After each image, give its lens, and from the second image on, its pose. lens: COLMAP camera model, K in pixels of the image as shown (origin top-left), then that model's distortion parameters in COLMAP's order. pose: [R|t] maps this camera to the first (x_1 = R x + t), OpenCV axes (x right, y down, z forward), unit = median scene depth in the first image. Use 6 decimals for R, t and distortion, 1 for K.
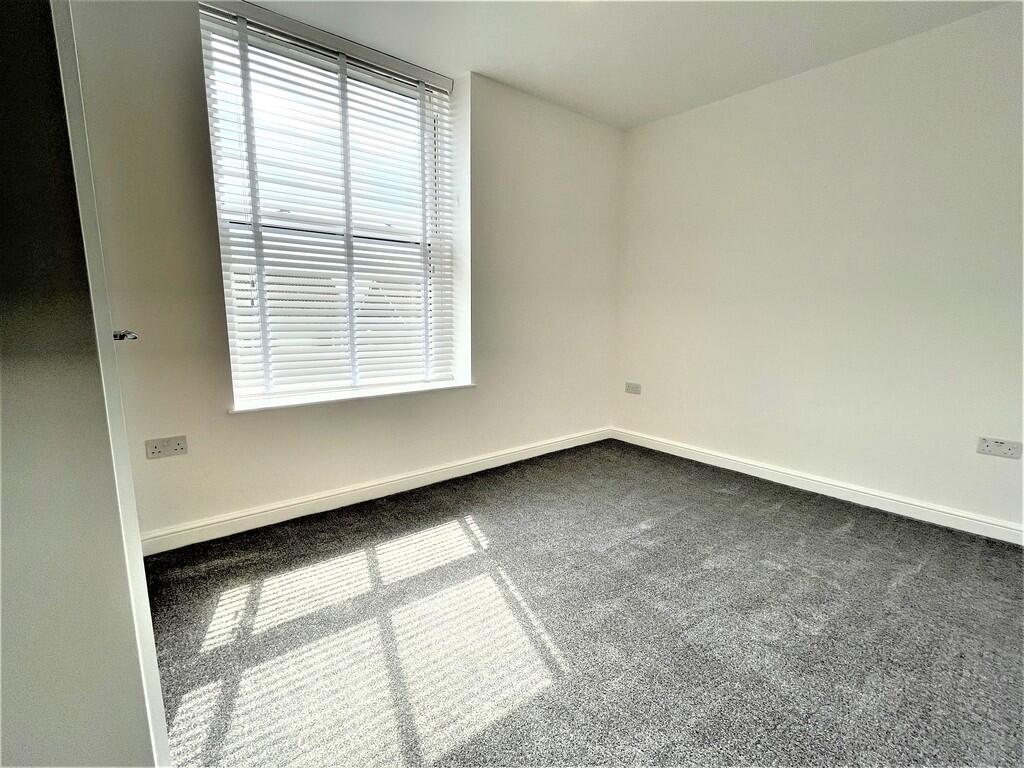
lens RADIAL K [[445.6, 0, 512.0], [0, 445.6, 384.0], [0, 0, 1]] dist [-0.001398, -0.000076]
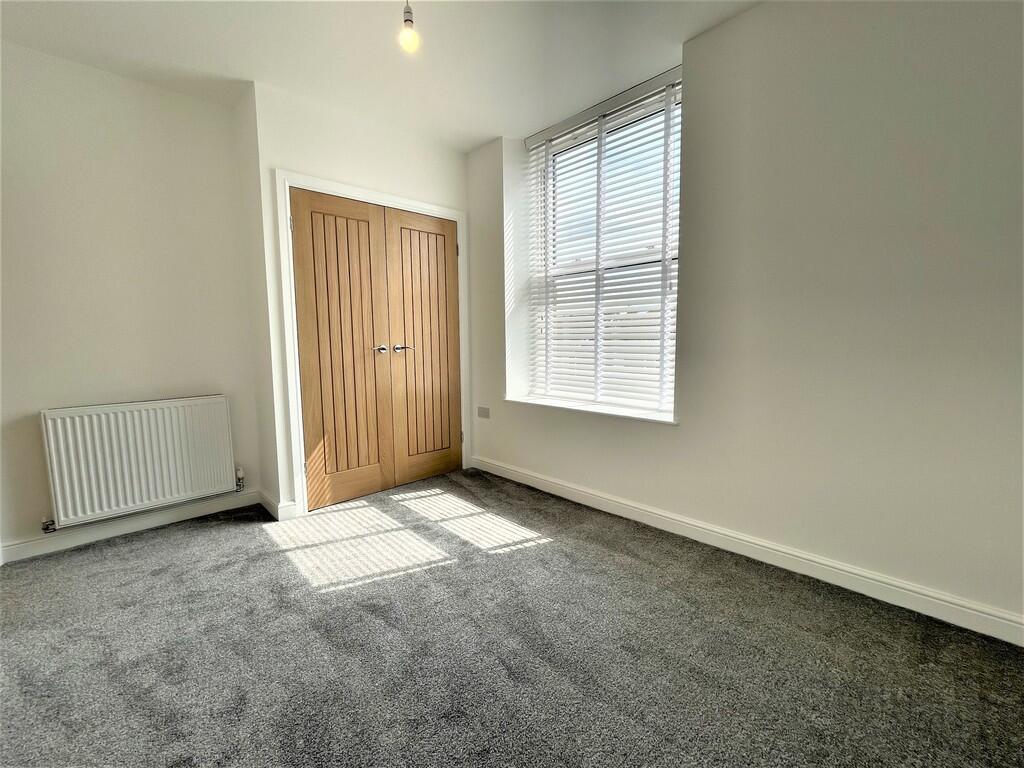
lens RADIAL K [[442.0, 0, 512.0], [0, 442.0, 384.0], [0, 0, 1]] dist [0.001314, 0.000045]
pose [[0.083964, 0.095766, -0.991856, 0.911769], [-0.139799, 0.986659, 0.083430, -0.125885], [0.986613, 0.131656, 0.096232, 0.836217]]
